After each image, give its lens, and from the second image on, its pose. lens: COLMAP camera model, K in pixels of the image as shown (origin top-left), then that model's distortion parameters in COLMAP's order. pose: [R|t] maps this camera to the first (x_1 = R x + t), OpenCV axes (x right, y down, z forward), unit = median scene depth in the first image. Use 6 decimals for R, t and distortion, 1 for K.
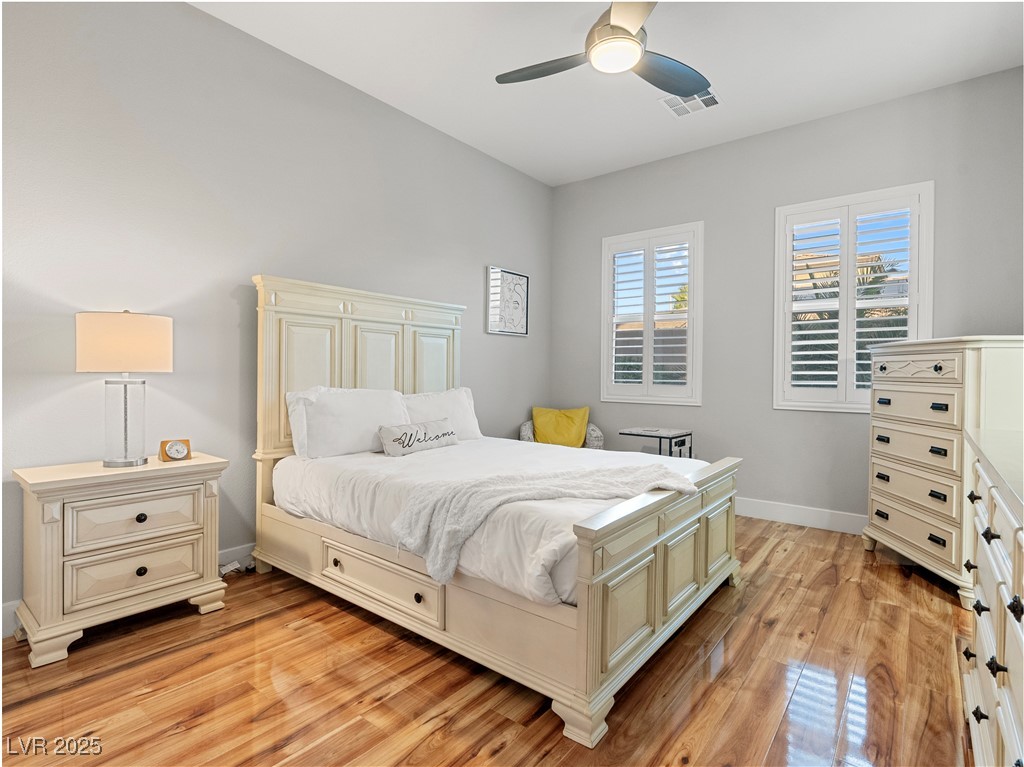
lens RADIAL K [[523.3, 0, 518.2], [0, 523.3, 378.2], [0, 0, 1]] dist [-0.012889, 0.004244]
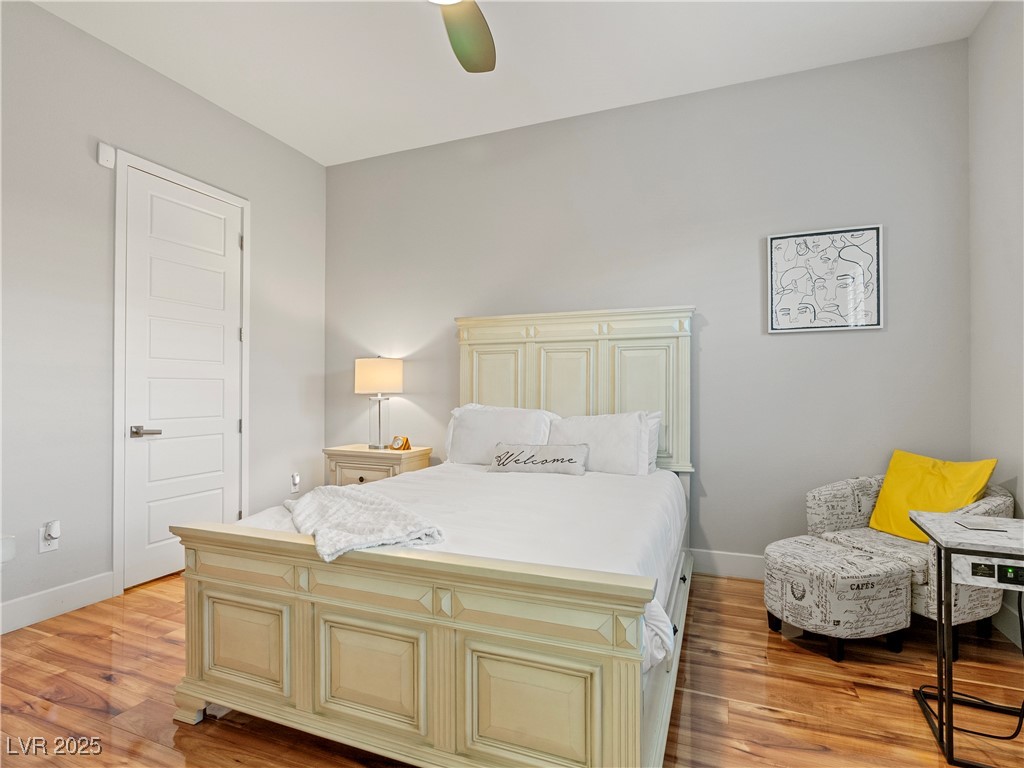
lens RADIAL K [[523.3, 0, 515.5], [0, 523.3, 389.8], [0, 0, 1]] dist [-0.012889, 0.004244]
pose [[0.263753, -0.020789, -0.964366, 0.688059], [-0.013883, 0.999582, -0.025345, 0.010554], [0.964490, 0.020073, 0.263354, 0.685305]]
